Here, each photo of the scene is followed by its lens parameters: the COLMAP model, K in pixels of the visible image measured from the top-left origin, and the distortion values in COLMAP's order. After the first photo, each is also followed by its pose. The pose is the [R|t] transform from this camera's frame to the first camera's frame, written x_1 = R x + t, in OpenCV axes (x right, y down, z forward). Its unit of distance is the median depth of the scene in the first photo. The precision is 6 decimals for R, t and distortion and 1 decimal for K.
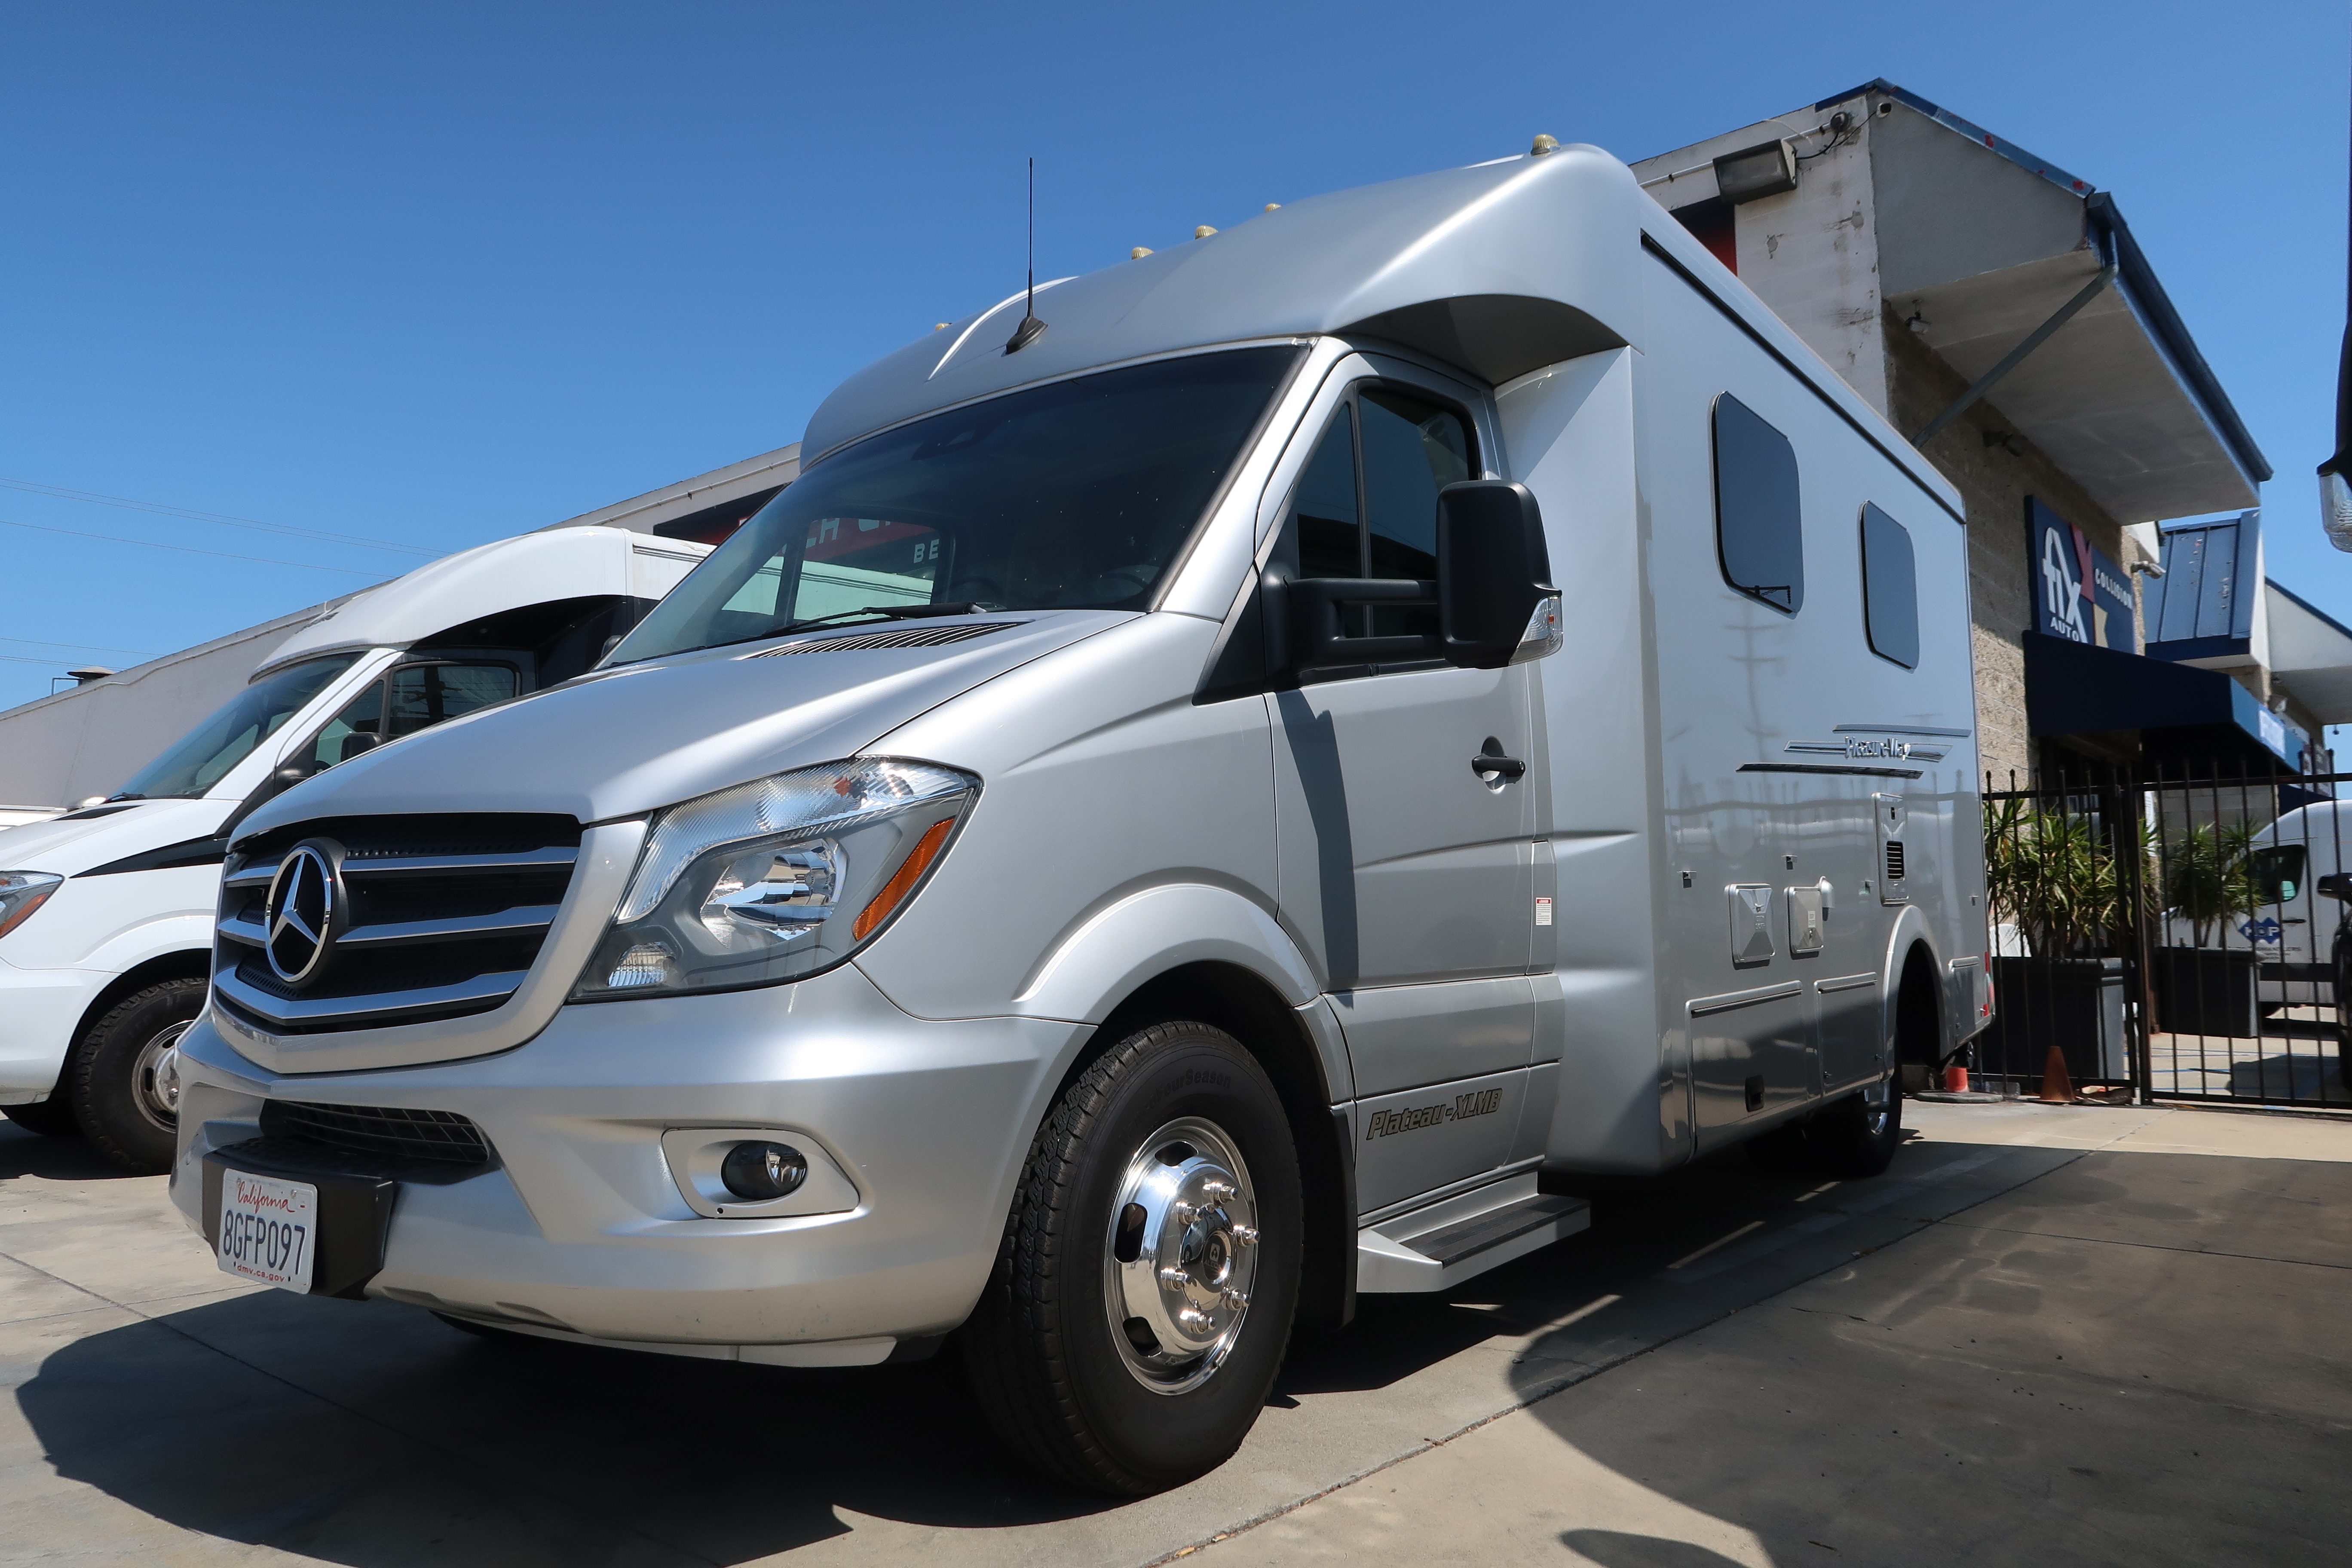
lens RADIAL K [[1617.1, 0, 1240.9], [0, 1617.1, 810.5], [0, 0, 1]] dist [-0.023590, 0.001072]
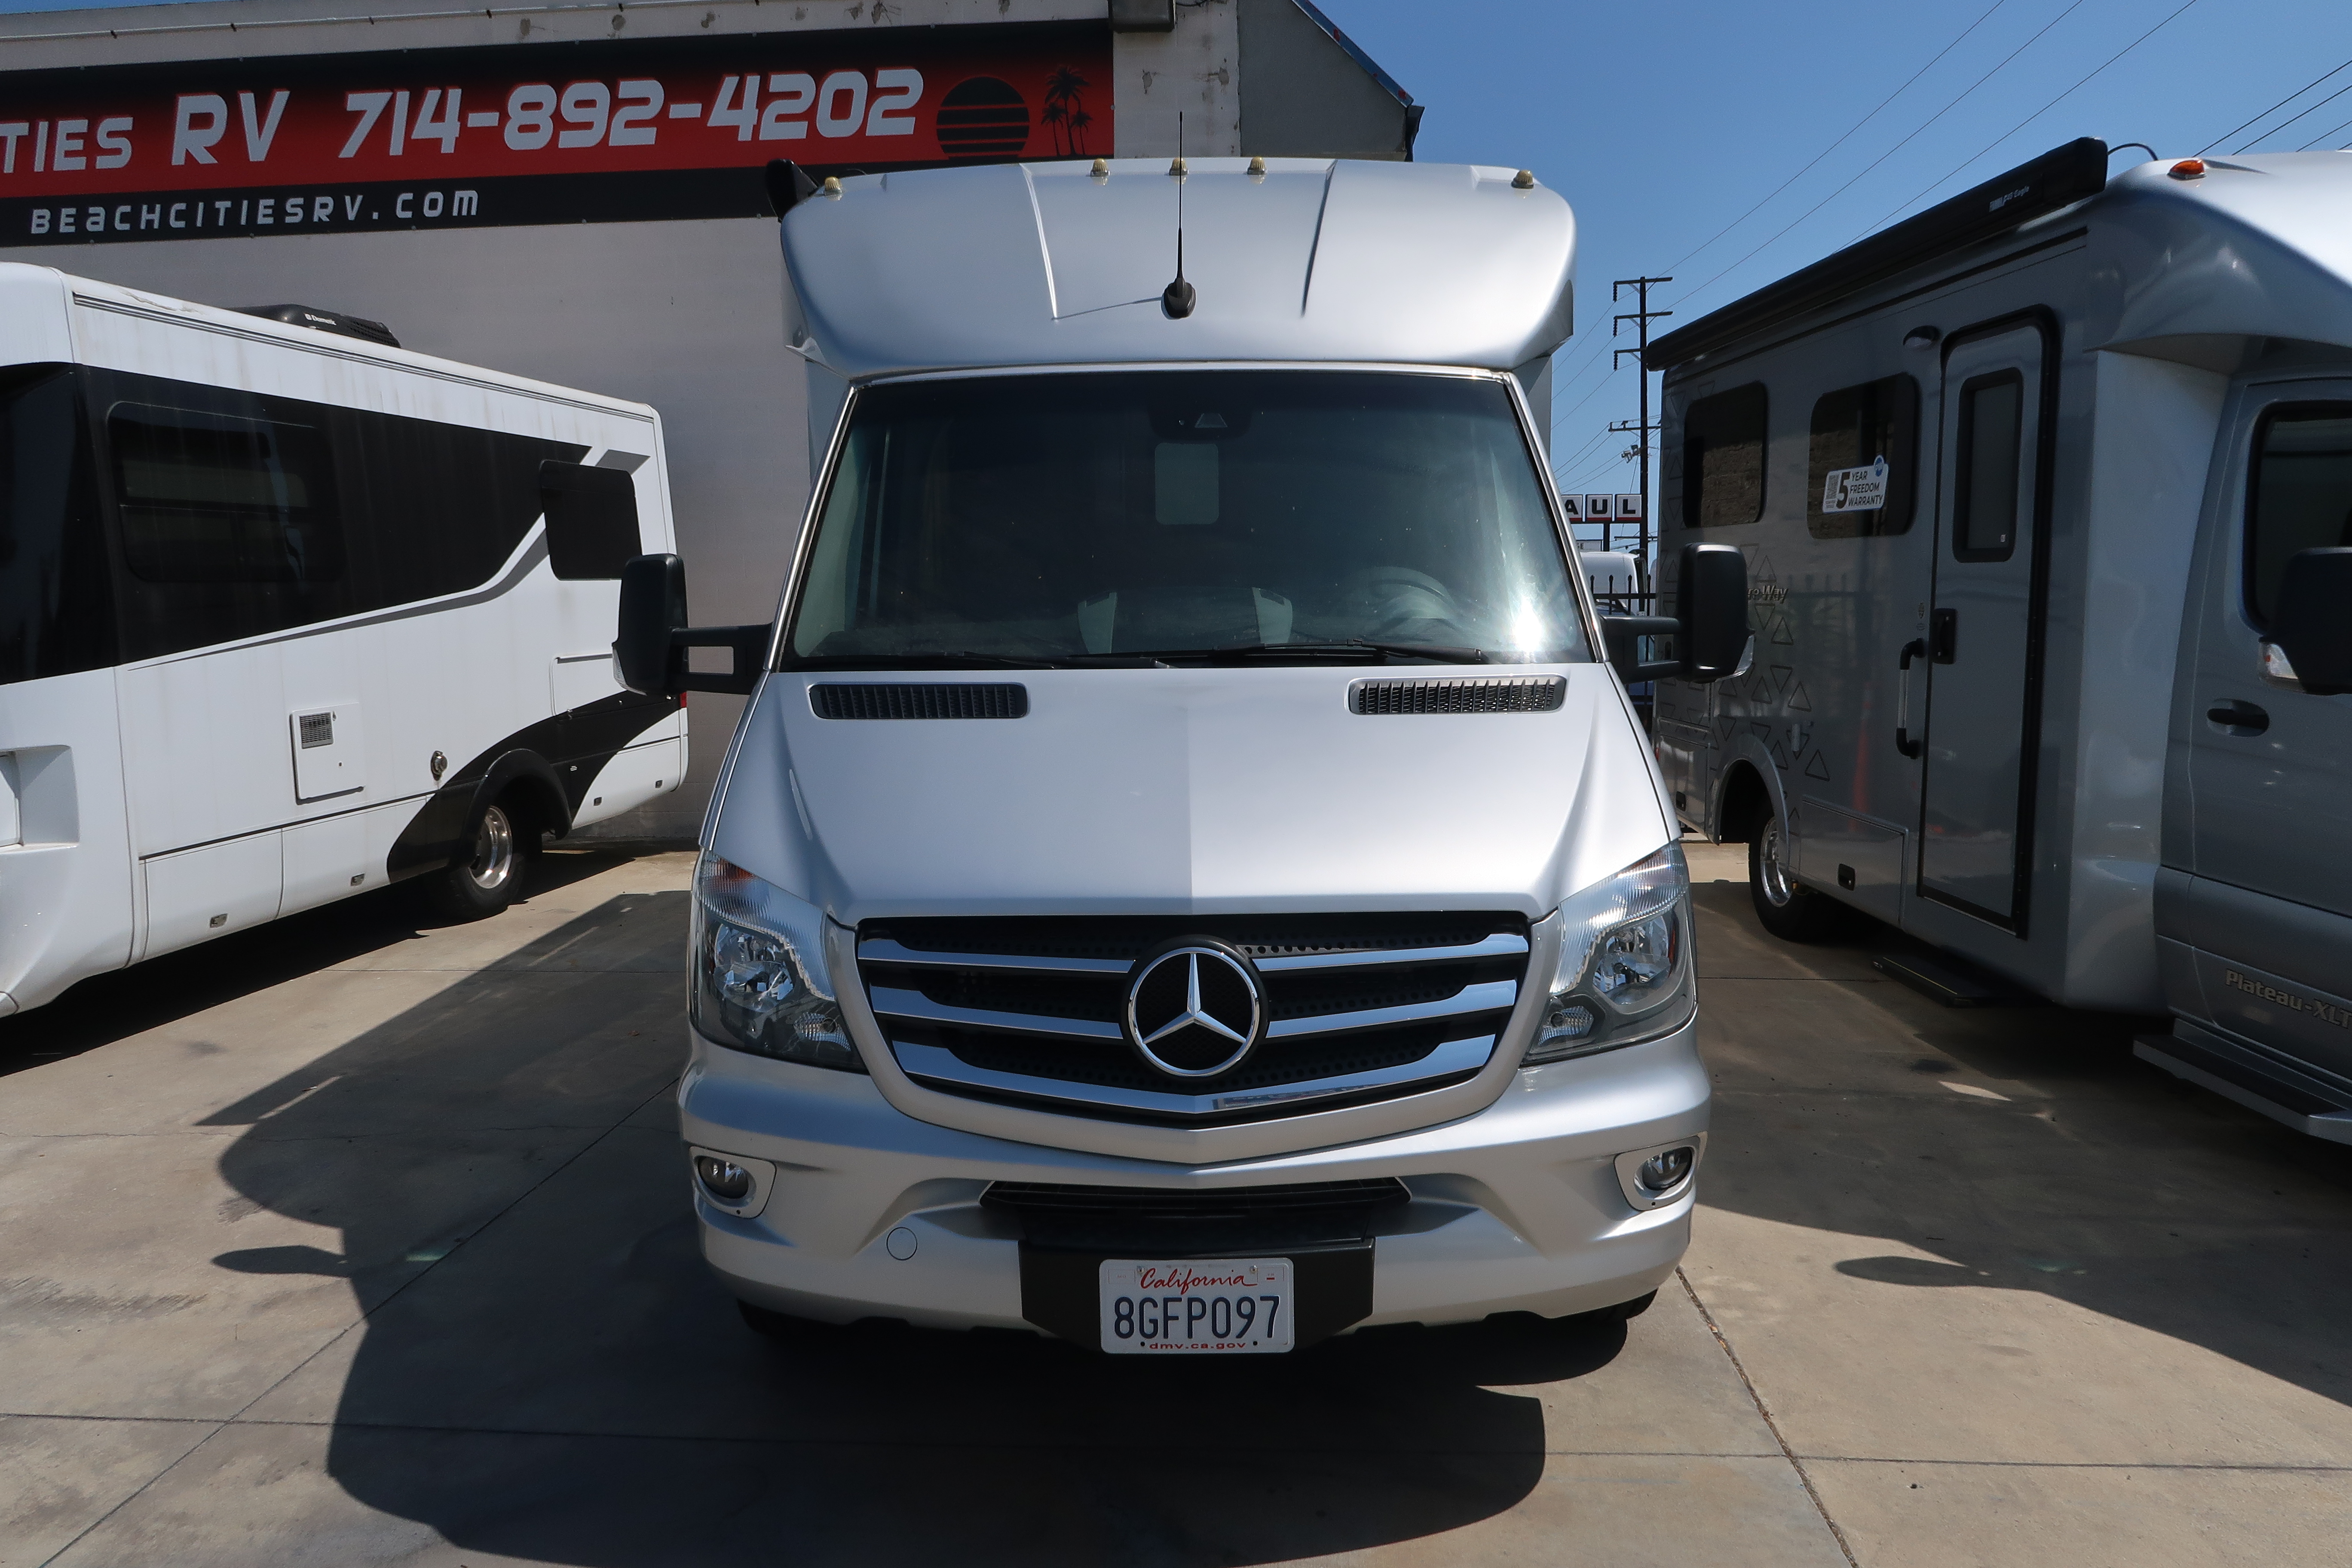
lens RADIAL K [[1600.0, 0, 1176.0], [0, 1600.0, 784.0], [0, 0, 1]] dist [-0.023381, -0.002231]
pose [[0.805722, -0.066111, 0.588593, -0.867942], [-0.044317, 0.984236, 0.171216, -0.185943], [-0.590634, -0.164037, 0.790091, 0.159987]]
